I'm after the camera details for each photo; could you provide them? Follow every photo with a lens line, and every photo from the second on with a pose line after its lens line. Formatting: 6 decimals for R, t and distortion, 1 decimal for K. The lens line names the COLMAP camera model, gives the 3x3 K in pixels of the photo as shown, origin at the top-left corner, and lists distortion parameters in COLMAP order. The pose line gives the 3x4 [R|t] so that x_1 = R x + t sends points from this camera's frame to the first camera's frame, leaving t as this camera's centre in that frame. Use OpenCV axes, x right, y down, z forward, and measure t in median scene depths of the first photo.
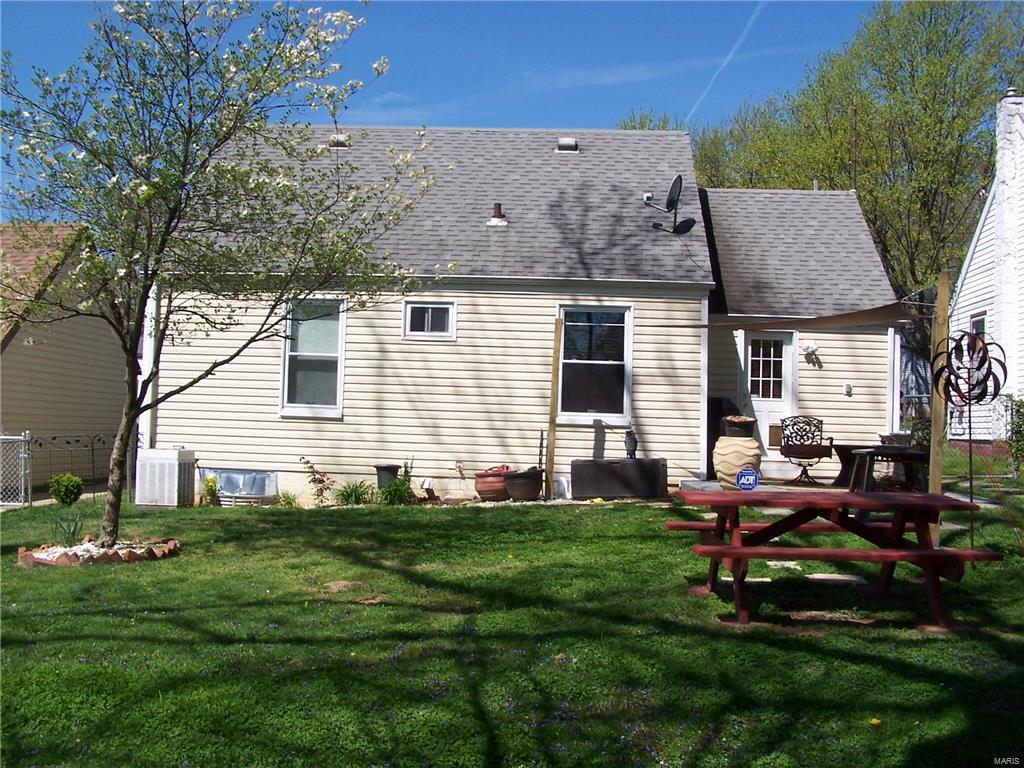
lens RADIAL K [[1127.3, 0, 512.0], [0, 1127.3, 384.0], [0, 0, 1]] dist [-0.198814, 0.340657]
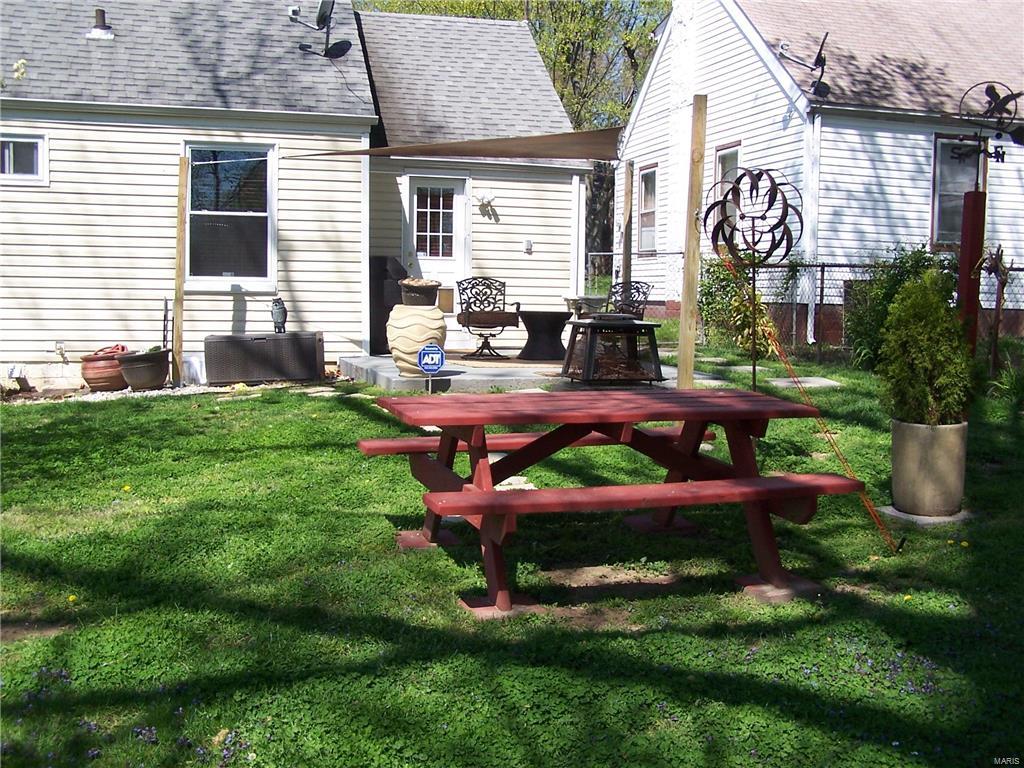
lens RADIAL K [[1127.3, 0, 512.0], [0, 1127.3, 384.0], [0, 0, 1]] dist [-0.198814, 0.340657]
pose [[0.946466, -0.039054, 0.320433, 0.004534], [-0.001290, 0.992189, 0.124737, 0.002290], [-0.322801, -0.118473, 0.939023, 0.172664]]
